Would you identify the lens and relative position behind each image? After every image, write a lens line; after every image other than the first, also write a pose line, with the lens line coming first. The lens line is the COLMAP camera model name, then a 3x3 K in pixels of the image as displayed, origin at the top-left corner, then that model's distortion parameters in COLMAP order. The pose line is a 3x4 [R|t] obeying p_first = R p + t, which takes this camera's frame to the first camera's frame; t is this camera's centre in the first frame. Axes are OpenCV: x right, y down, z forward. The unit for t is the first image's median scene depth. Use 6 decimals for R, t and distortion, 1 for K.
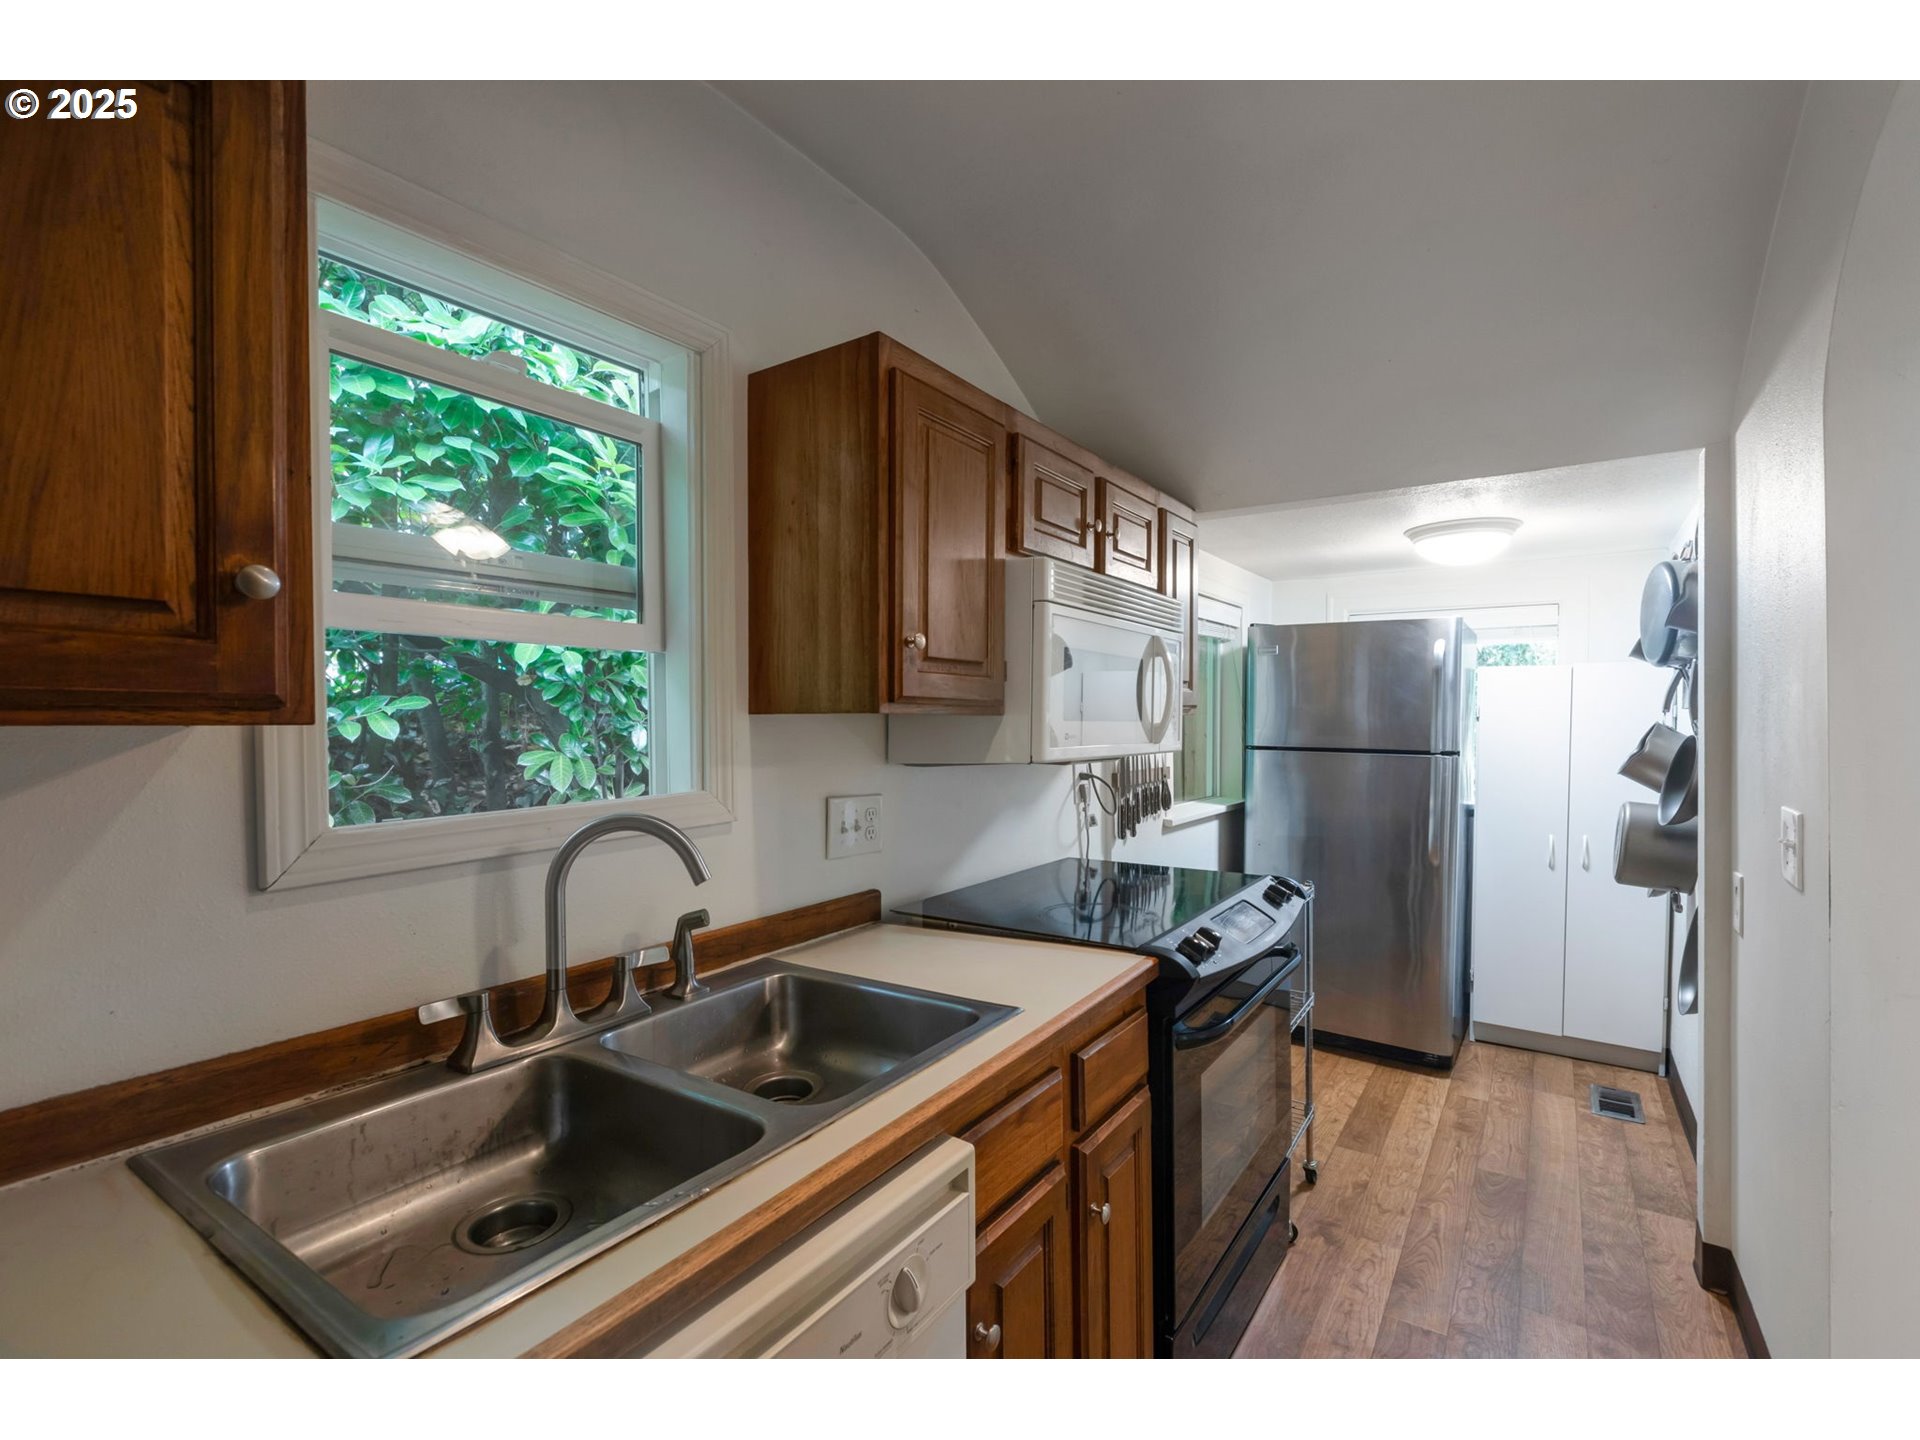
lens RADIAL K [[876.5, 0, 955.2], [0, 876.5, 723.4], [0, 0, 1]] dist [0.010528, -0.000652]
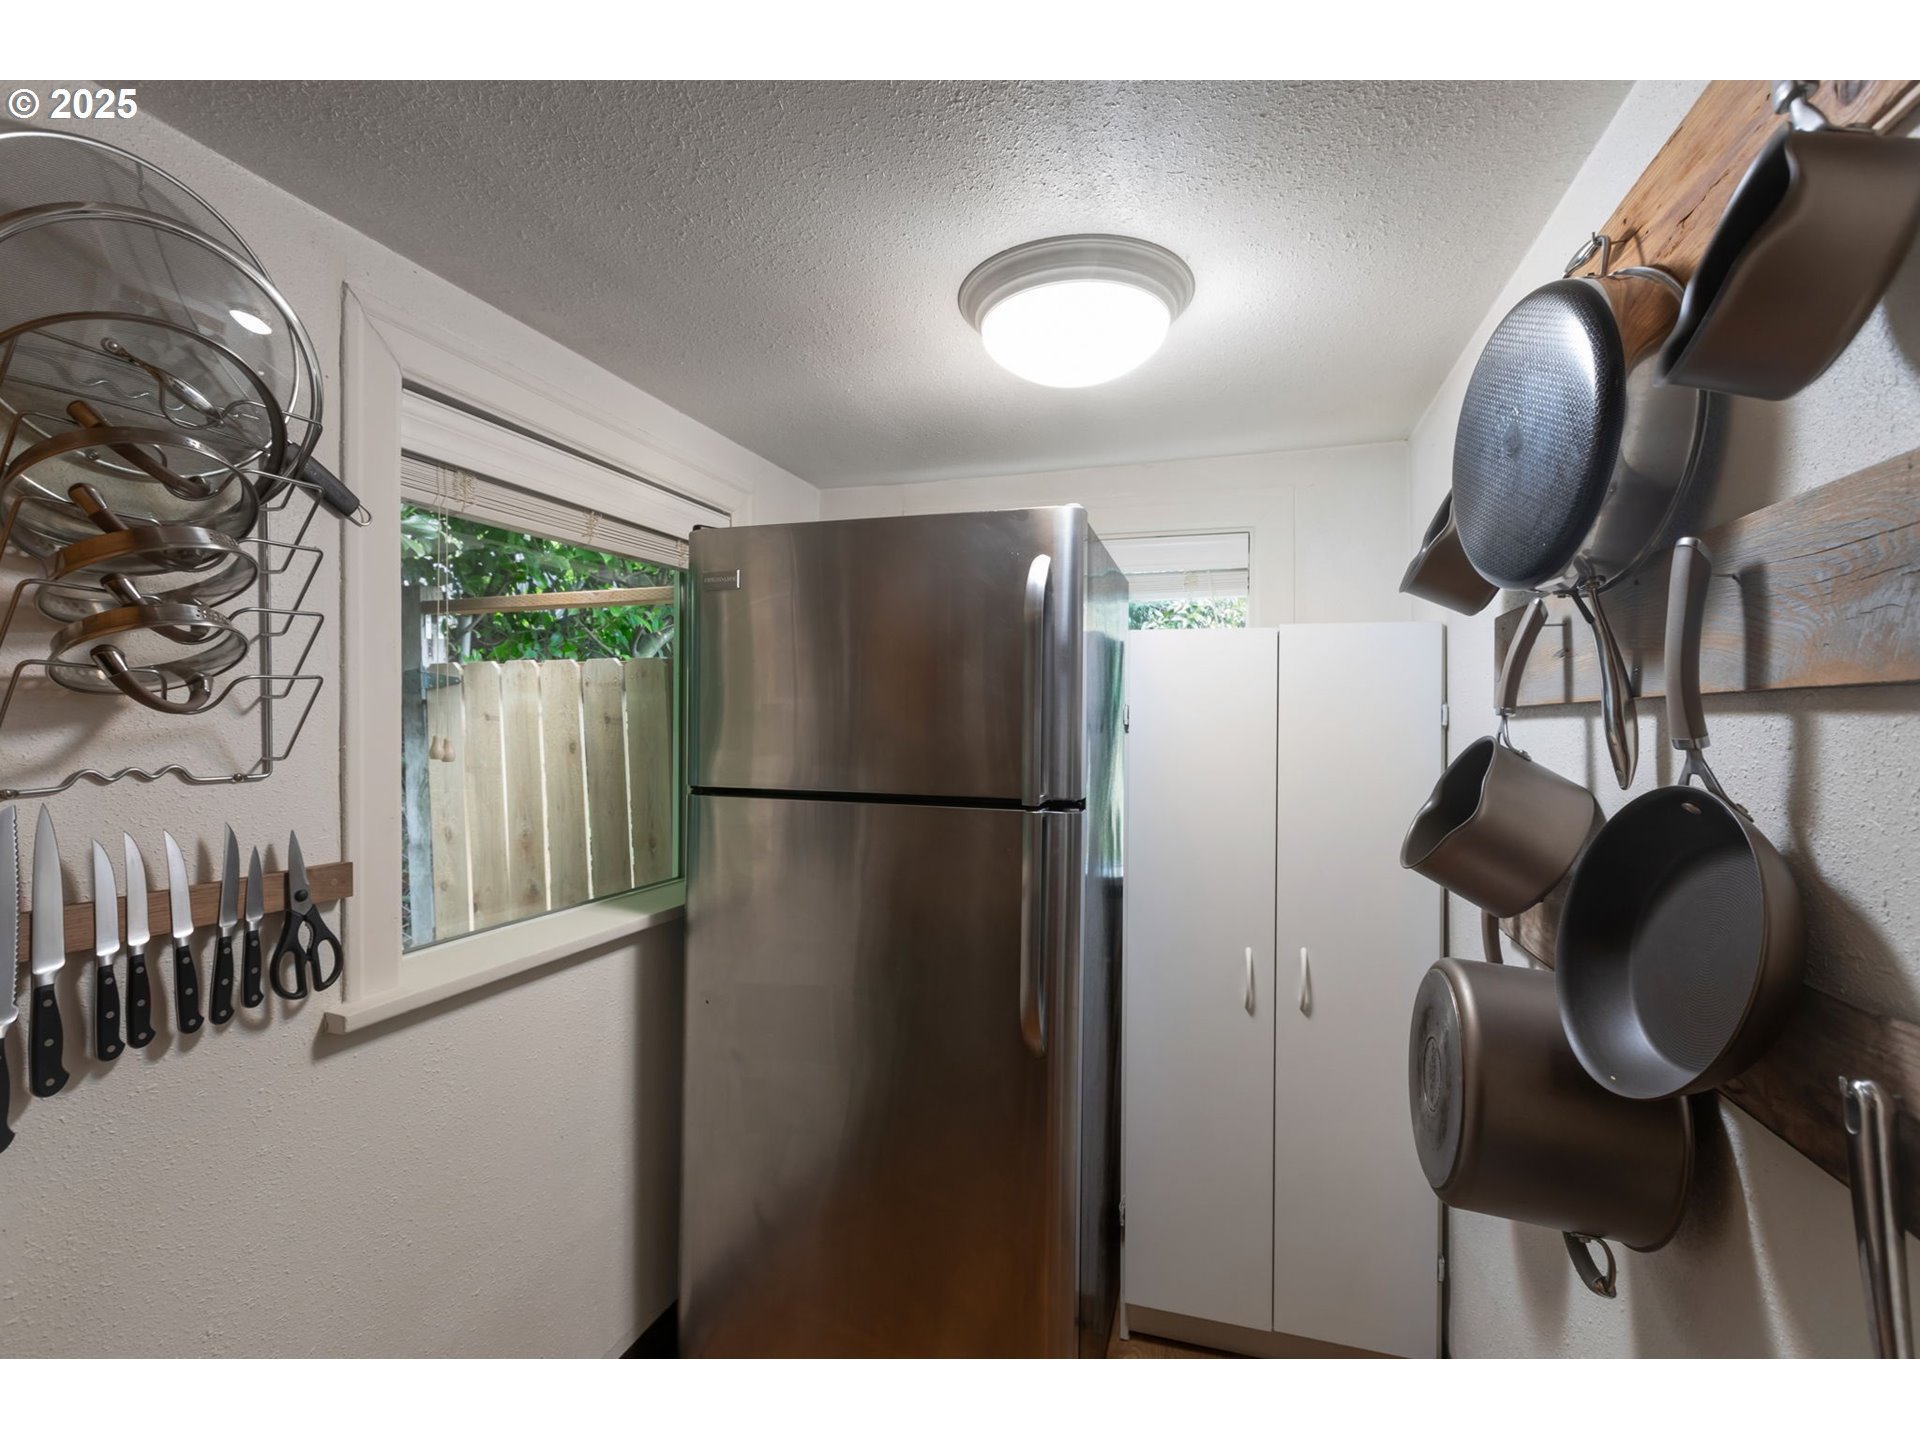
lens RADIAL K [[876.5, 0, 964.5], [0, 876.5, 725.3], [0, 0, 1]] dist [0.010528, -0.000652]
pose [[0.956007, 0.000732, 0.293345, 0.376088], [0.001479, 0.999972, -0.007317, -0.004597], [-0.293342, 0.007429, 0.955979, 0.571927]]
